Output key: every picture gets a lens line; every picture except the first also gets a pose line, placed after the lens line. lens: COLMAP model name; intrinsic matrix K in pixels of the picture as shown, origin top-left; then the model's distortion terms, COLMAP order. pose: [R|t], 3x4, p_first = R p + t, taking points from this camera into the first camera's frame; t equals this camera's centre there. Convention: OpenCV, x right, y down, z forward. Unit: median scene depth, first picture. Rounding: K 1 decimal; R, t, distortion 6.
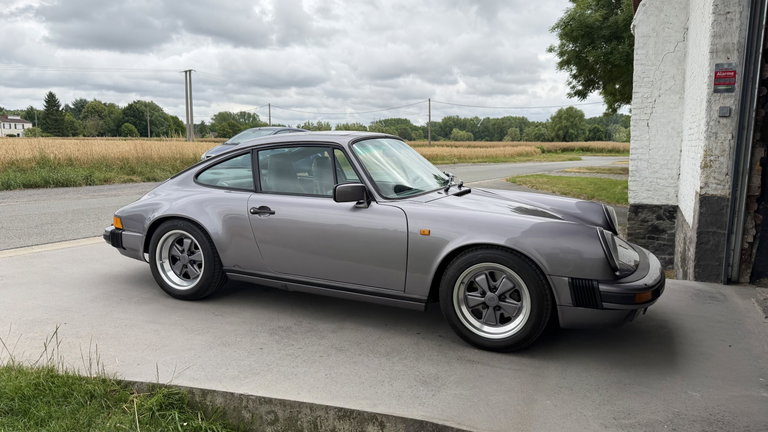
lens RADIAL K [[535.0, 0, 384.1], [0, 535.0, 219.5], [0, 0, 1]] dist [0.059125, -0.083018]
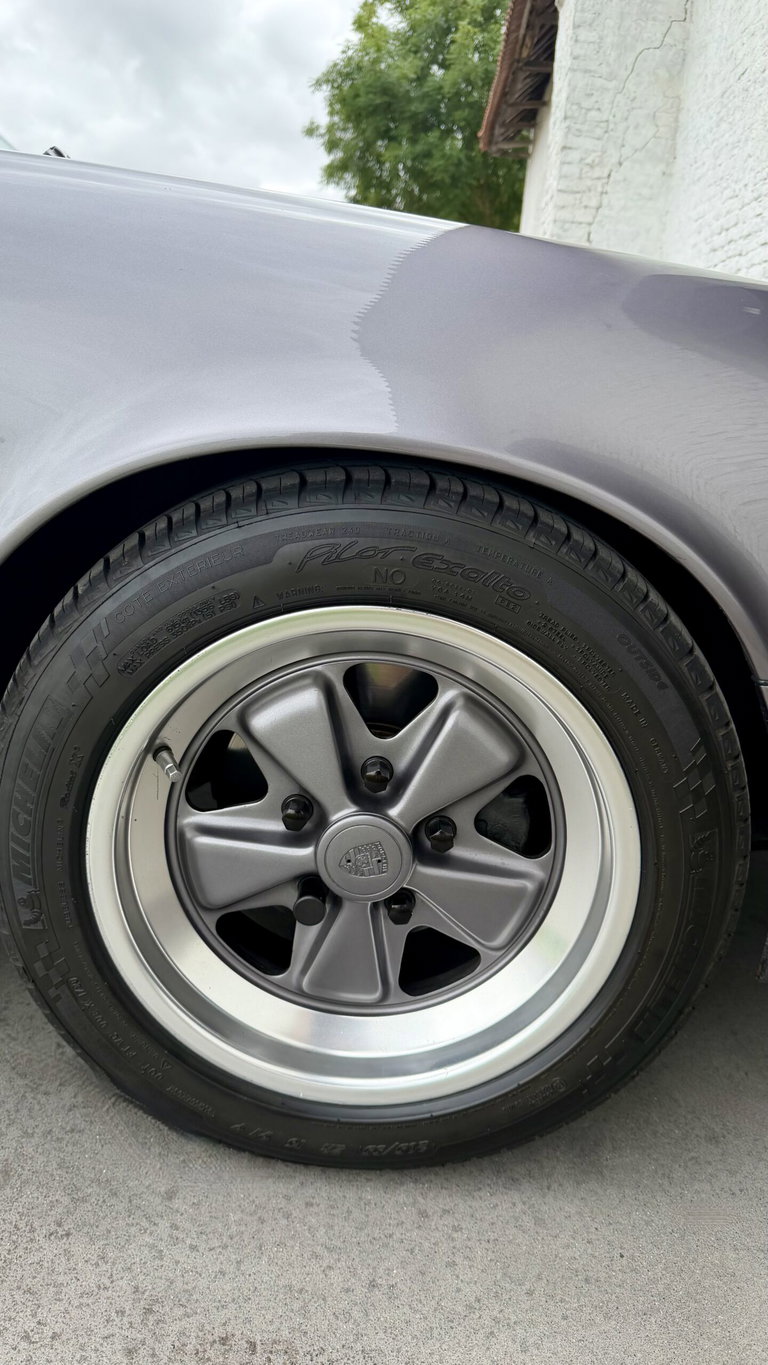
lens RADIAL K [[950.9, 0, 378.7], [0, 950.9, 688.6], [0, 0, 1]] dist [0.059125, -0.083018]
pose [[0.924917, -0.048978, 0.377001, 0.108815], [-0.027857, 0.980269, 0.195696, 0.054288], [-0.379147, -0.191505, 0.905303, 0.766256]]
